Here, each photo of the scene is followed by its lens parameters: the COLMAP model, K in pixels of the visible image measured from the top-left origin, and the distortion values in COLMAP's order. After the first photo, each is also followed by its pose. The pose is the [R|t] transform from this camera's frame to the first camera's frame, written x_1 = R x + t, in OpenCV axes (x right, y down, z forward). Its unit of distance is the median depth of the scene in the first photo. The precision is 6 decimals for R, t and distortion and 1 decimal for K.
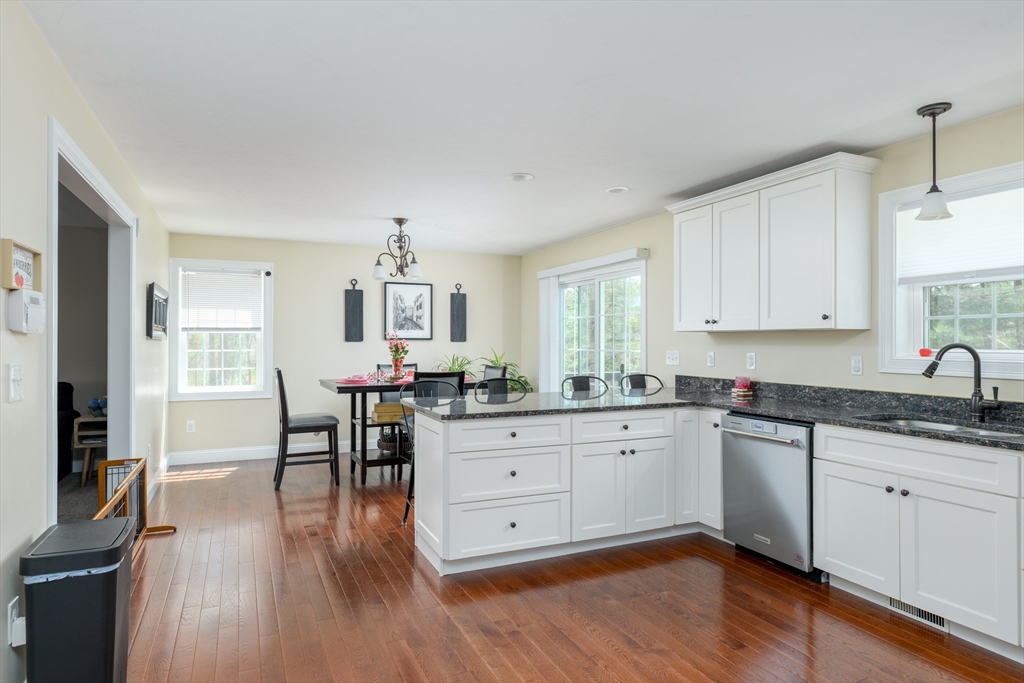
lens RADIAL K [[605.5, 0, 512.0], [0, 605.5, 341.5], [0, 0, 1]] dist [-0.000044, -0.000470]
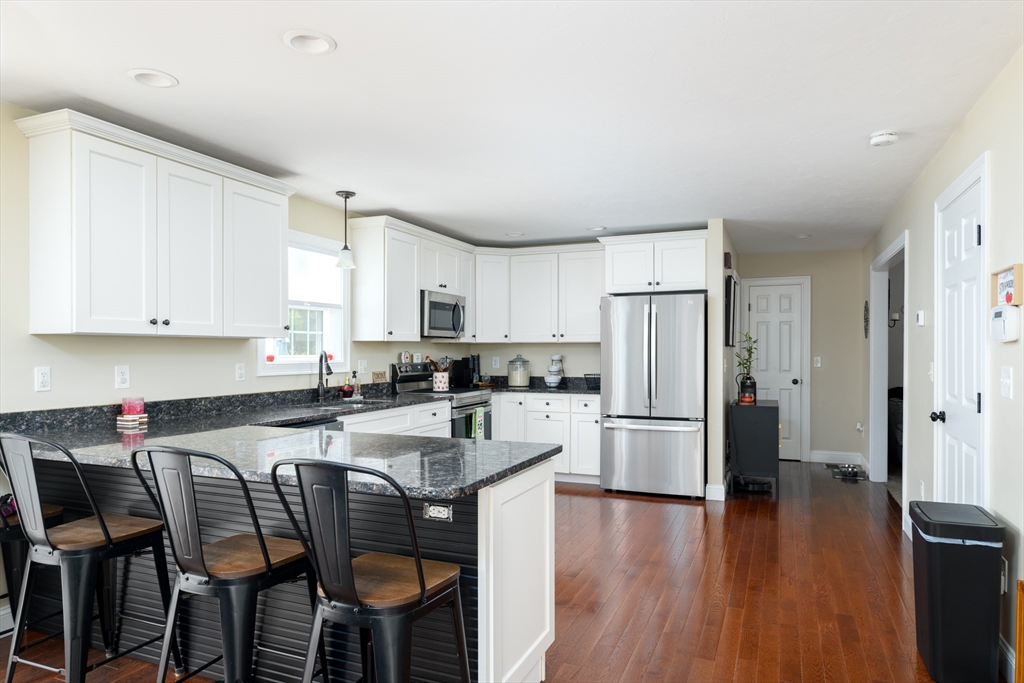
lens RADIAL K [[641.6, 0, 512.0], [0, 641.6, 341.5], [0, 0, 1]] dist [0.001717, 0.000231]
pose [[-0.682433, 0.006550, 0.730919, -0.581710], [-0.001929, 0.999940, -0.010762, -0.002957], [-0.730946, -0.008754, -0.682379, 1.402184]]
